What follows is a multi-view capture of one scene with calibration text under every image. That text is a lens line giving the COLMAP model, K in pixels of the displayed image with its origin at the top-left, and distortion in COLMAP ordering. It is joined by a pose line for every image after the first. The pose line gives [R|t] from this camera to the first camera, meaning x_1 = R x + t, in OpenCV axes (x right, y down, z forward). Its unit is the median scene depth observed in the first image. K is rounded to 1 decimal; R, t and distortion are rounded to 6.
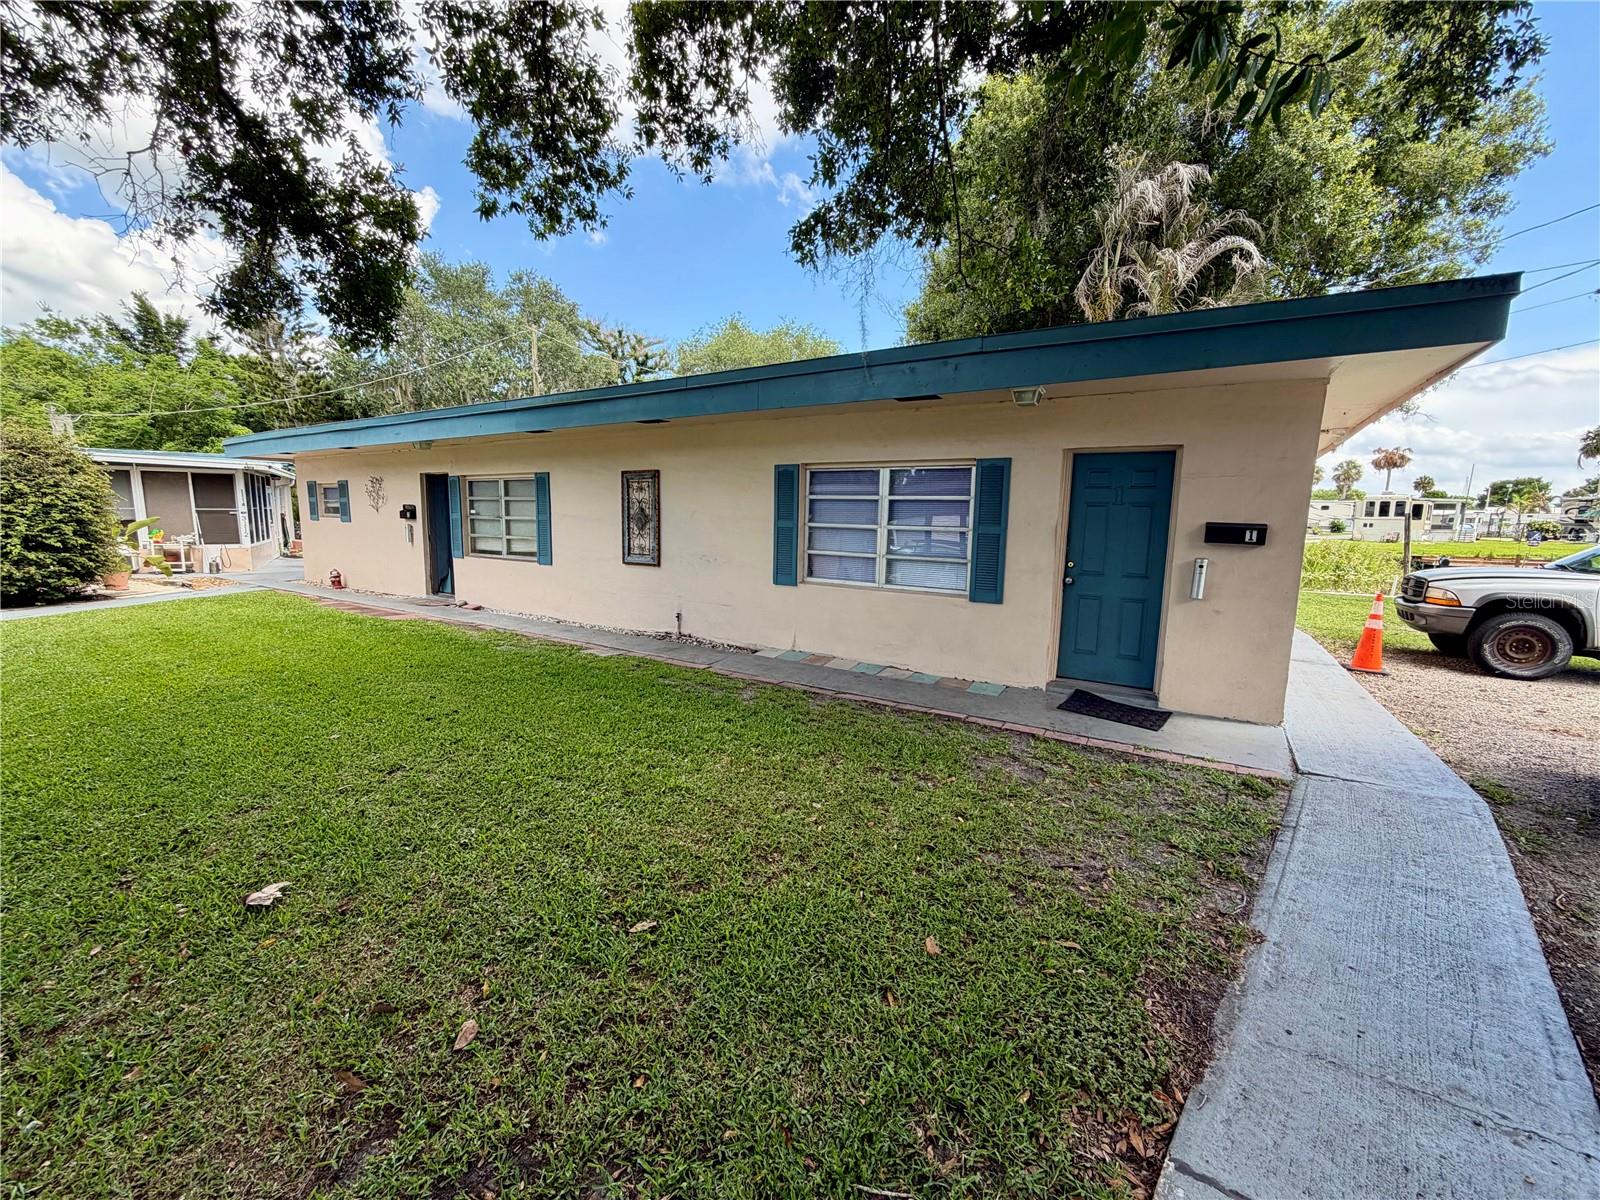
lens RADIAL K [[639.9, 0, 794.7], [0, 639.9, 600.3], [0, 0, 1]] dist [-0.001359, -0.000187]
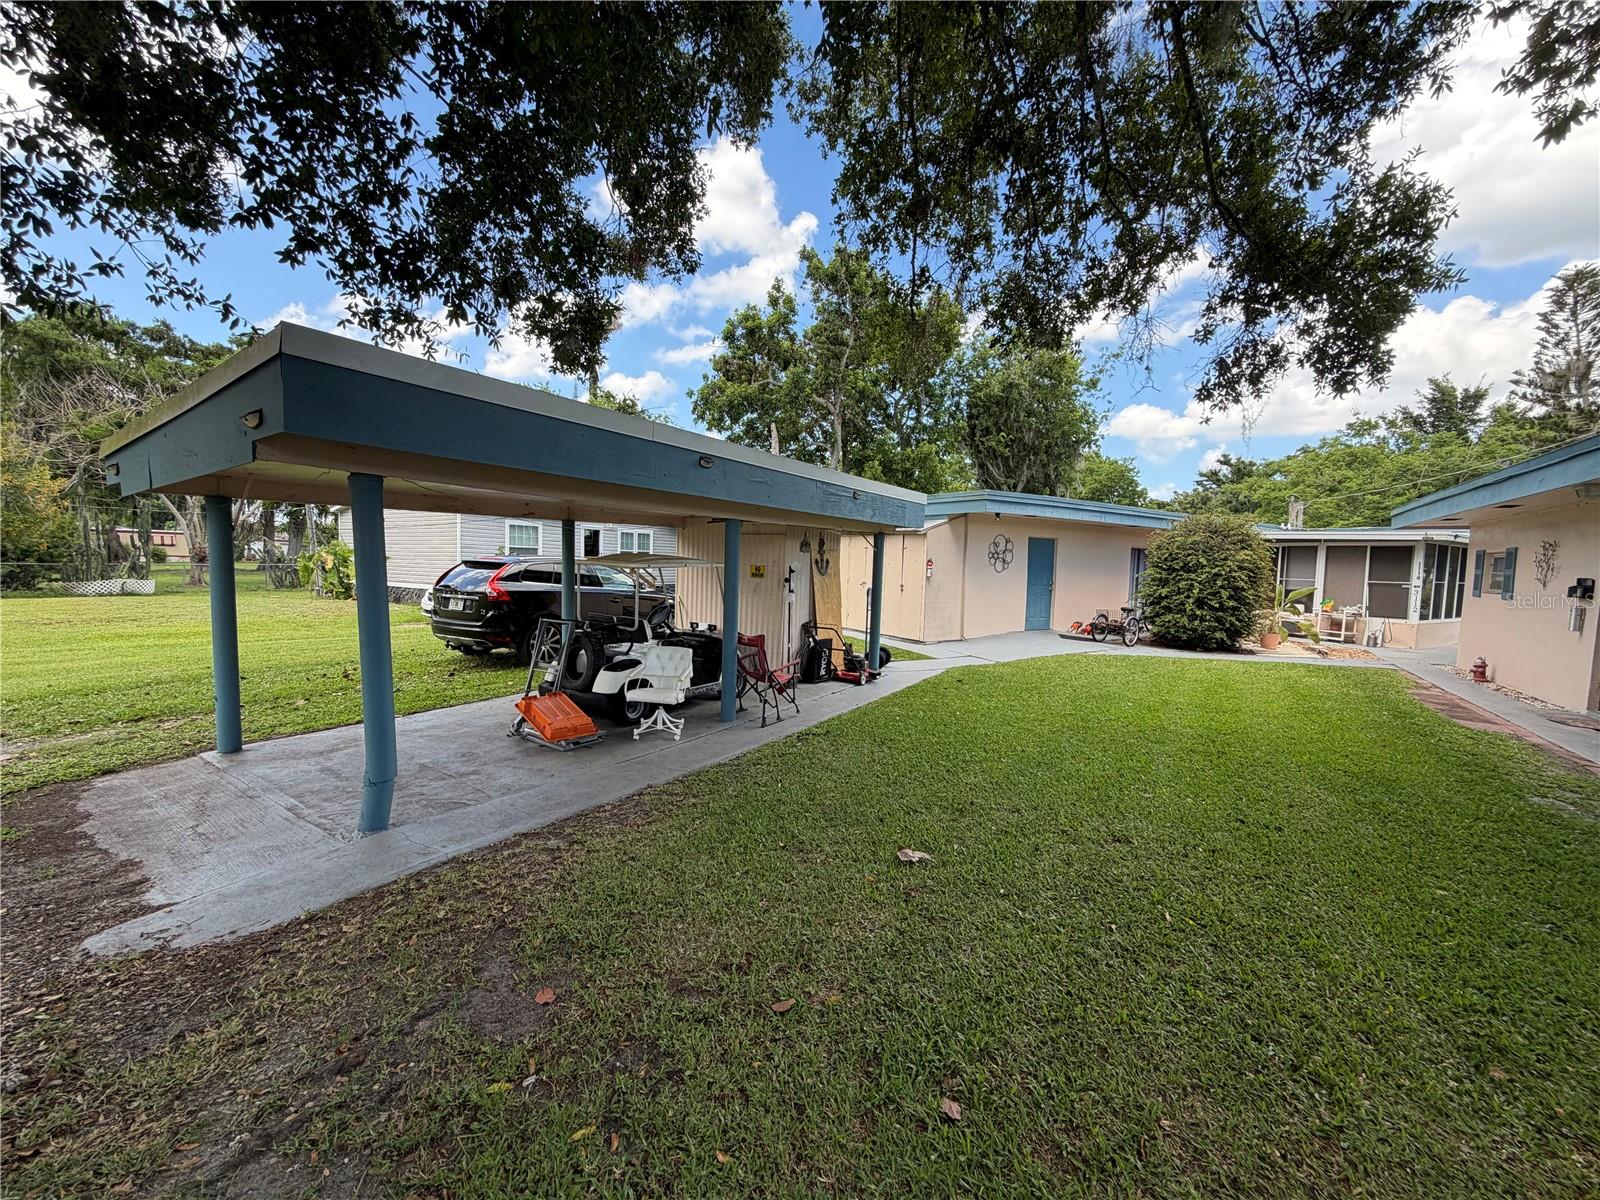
lens RADIAL K [[639.9, 0, 794.7], [0, 639.9, 600.3], [0, 0, 1]] dist [-0.001359, -0.000187]
pose [[-0.019341, 0.044726, -0.998812, 0.088724], [-0.163892, 0.985344, 0.047297, -0.014338], [0.986289, 0.164612, -0.011727, 0.134383]]
